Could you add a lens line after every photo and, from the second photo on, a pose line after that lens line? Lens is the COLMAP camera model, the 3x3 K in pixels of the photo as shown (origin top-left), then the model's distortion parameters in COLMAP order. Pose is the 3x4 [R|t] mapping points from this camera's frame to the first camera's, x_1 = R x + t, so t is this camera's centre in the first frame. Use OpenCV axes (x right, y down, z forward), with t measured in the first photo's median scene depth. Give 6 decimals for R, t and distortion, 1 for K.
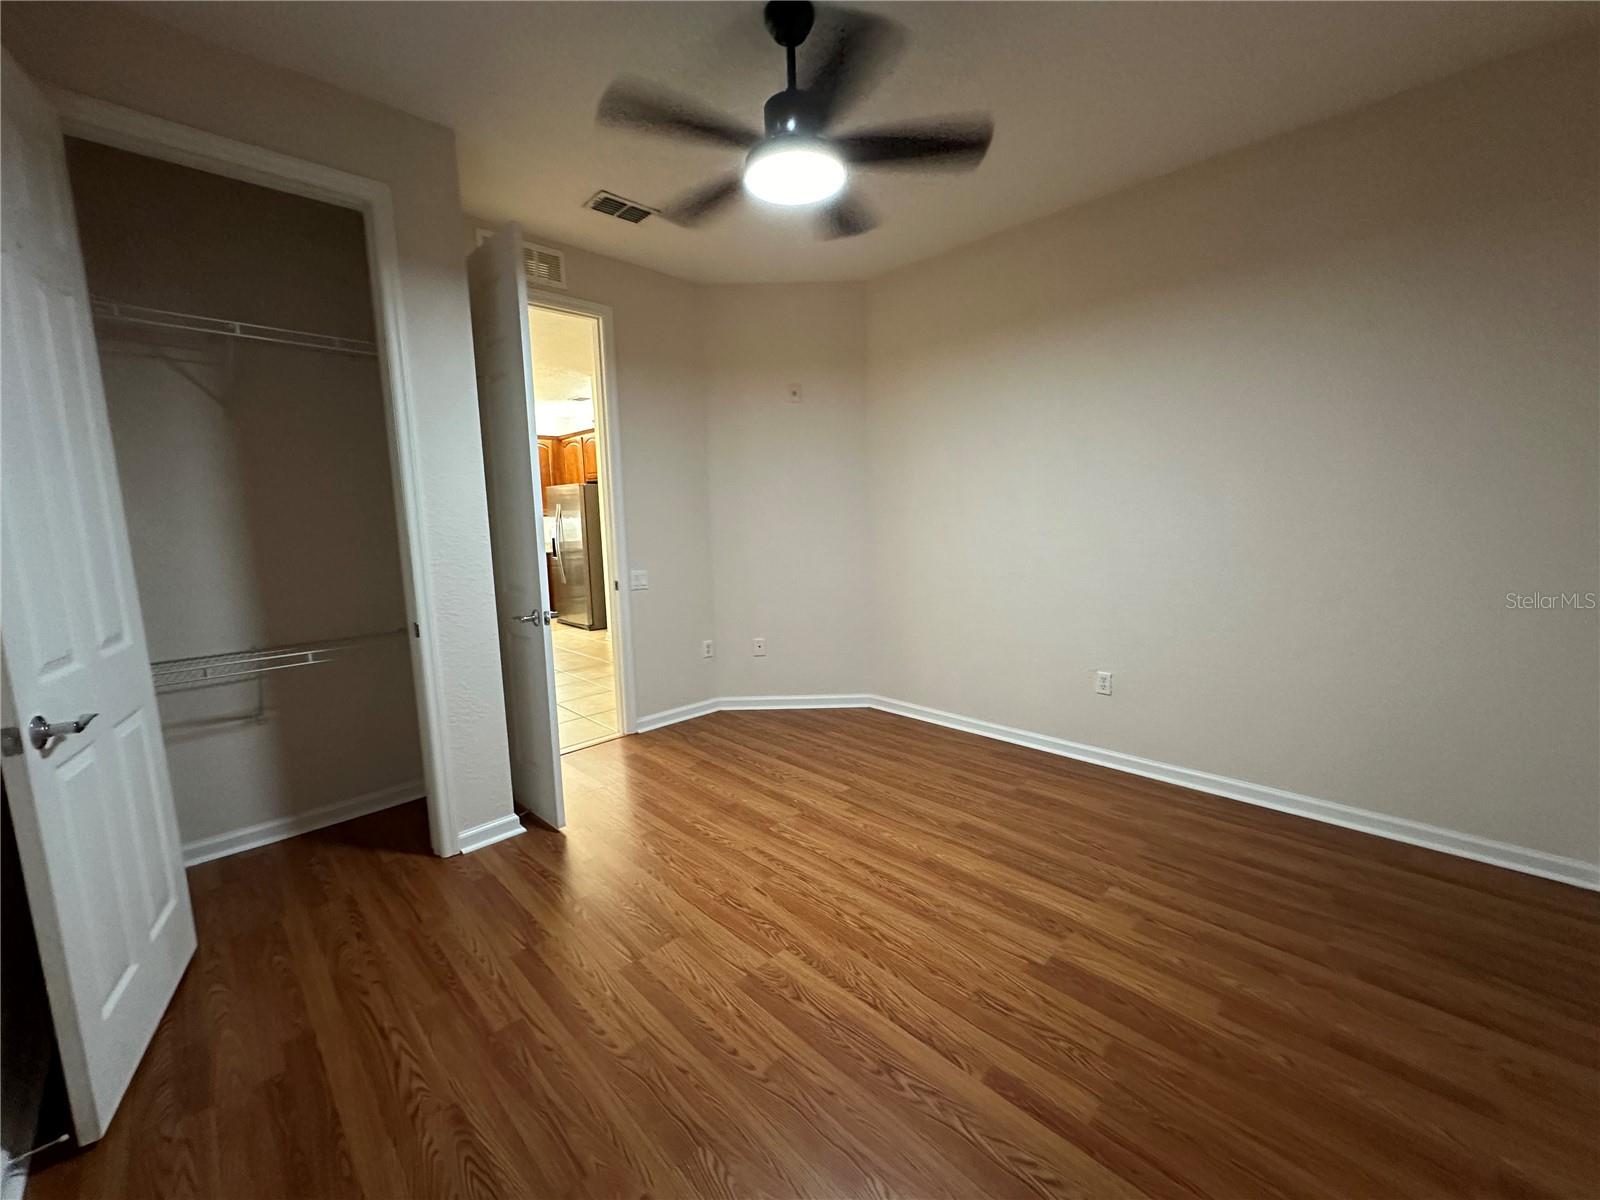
lens RADIAL K [[637.1, 0, 798.6], [0, 637.1, 601.0], [0, 0, 1]] dist [-0.004134, 0.000641]
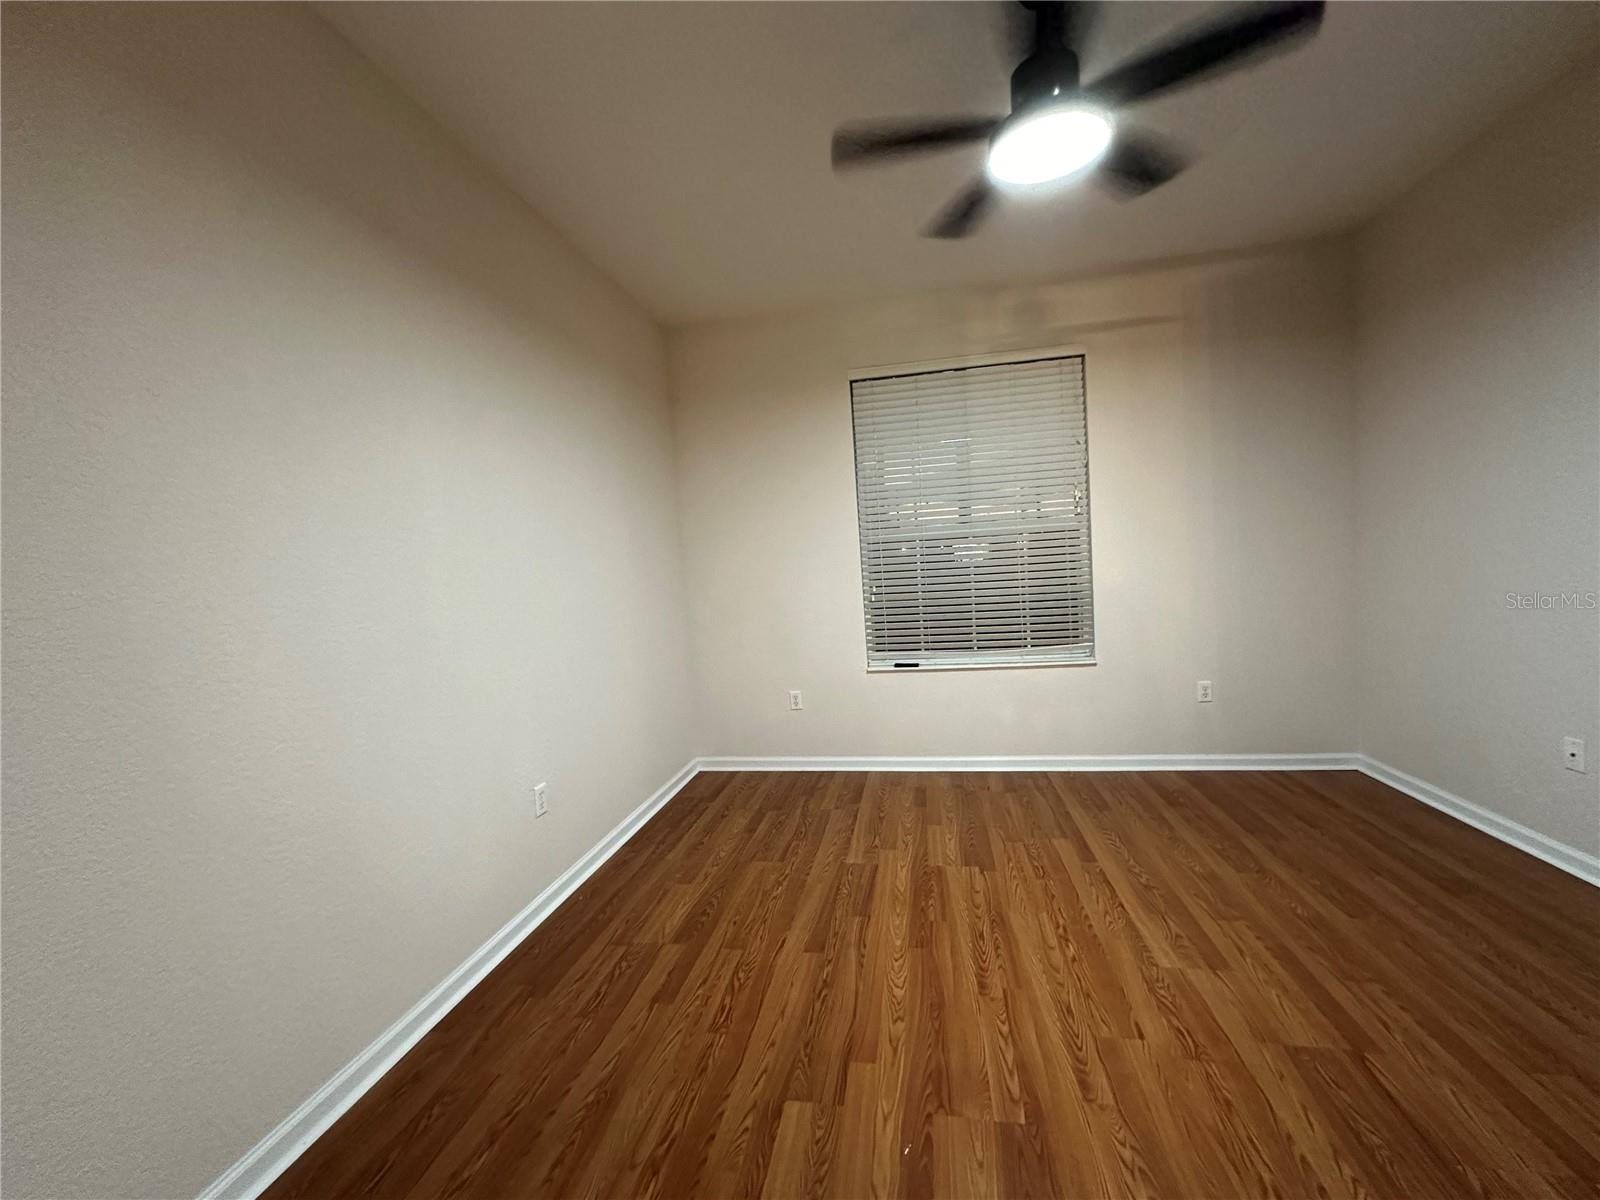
lens RADIAL K [[637.1, 0, 798.6], [0, 637.1, 601.0], [0, 0, 1]] dist [-0.004134, 0.000641]
pose [[-0.561171, 0.013430, 0.827591, -0.437098], [0.190788, 0.975042, 0.113547, -0.176238], [-0.805411, 0.221613, -0.549728, 1.553750]]
